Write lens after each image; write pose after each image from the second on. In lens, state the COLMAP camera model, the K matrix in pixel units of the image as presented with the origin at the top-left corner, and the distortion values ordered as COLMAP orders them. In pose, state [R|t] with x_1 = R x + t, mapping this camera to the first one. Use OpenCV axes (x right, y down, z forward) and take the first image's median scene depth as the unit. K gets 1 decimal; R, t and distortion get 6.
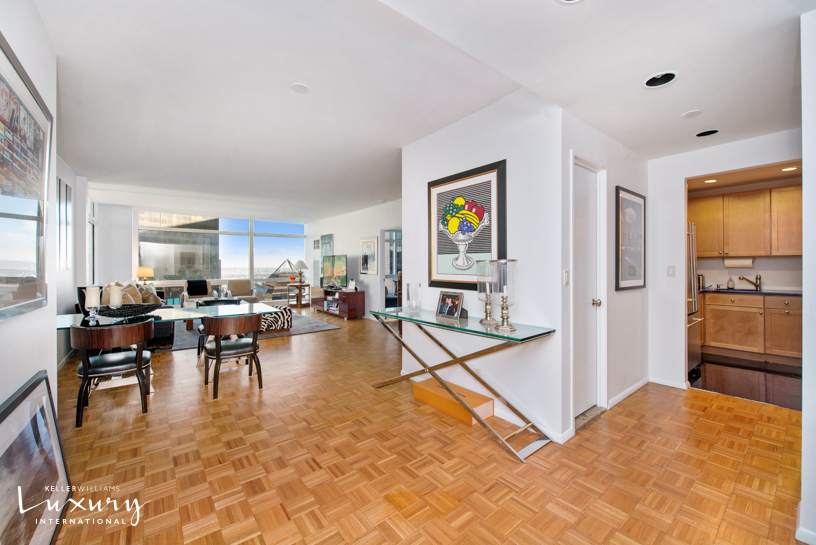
lens RADIAL K [[321.8, 0, 392.6], [0, 321.8, 264.3], [0, 0, 1]] dist [-0.000805, -0.000083]
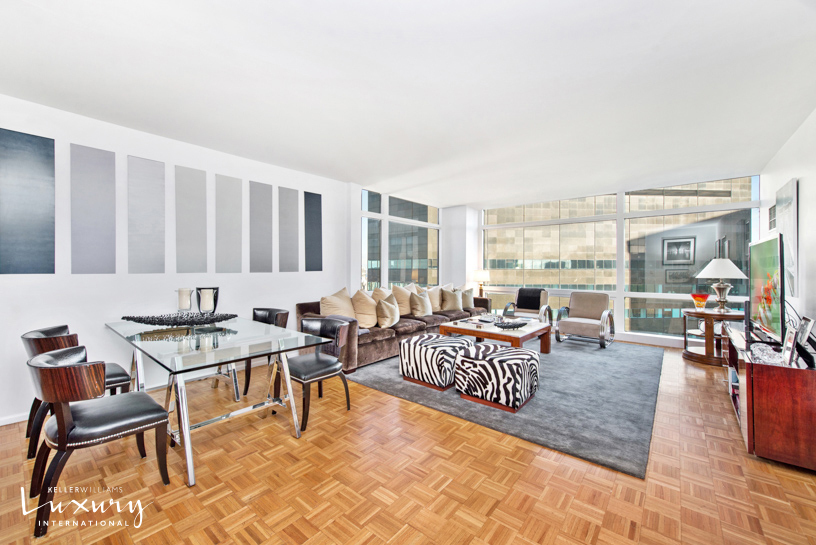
lens RADIAL K [[332.6, 0, 405.4], [0, 332.6, 264.0], [0, 0, 1]] dist [0.024479, -0.000013]
pose [[0.237305, -0.014035, -0.971334, 0.104780], [-0.002977, 0.999880, -0.015175, 0.005968], [0.971431, 0.006493, 0.237234, 0.760342]]
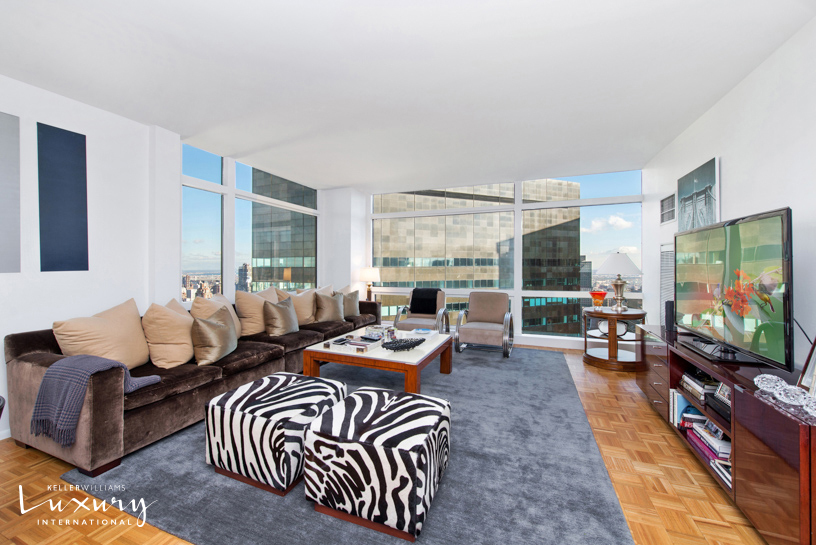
lens RADIAL K [[327.0, 0, 406.7], [0, 327.0, 266.7], [0, 0, 1]] dist [-0.000631, -0.000147]
pose [[0.529611, -0.002967, -0.848235, -0.124678], [0.003545, 0.999993, -0.001285, 0.008272], [0.848233, -0.002327, 0.529618, 0.896155]]
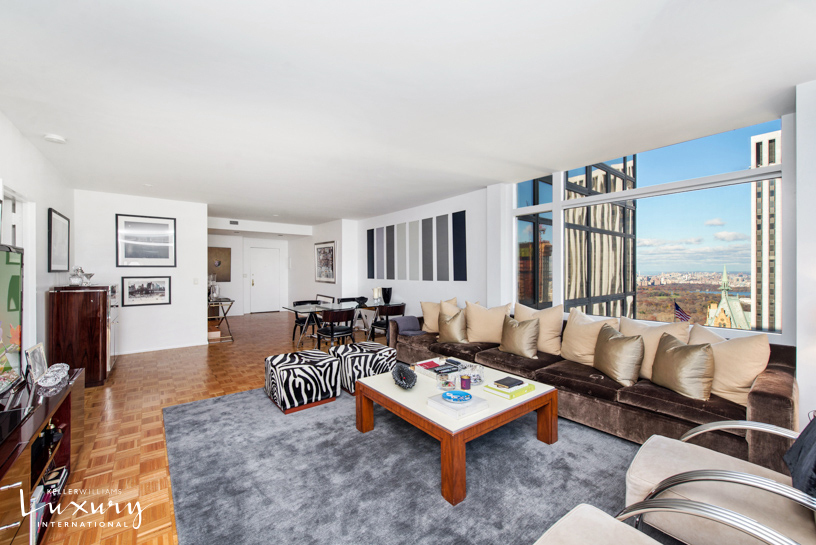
lens RADIAL K [[331.3, 0, 408.0], [0, 331.3, 272.5], [0, 0, 1]] dist [-0.000267, -0.000047]
pose [[-0.999283, 0.000238, -0.037869, -0.578062], [0.000413, 0.999989, -0.004615, -0.006467], [0.037868, -0.004628, -0.999272, 1.670182]]
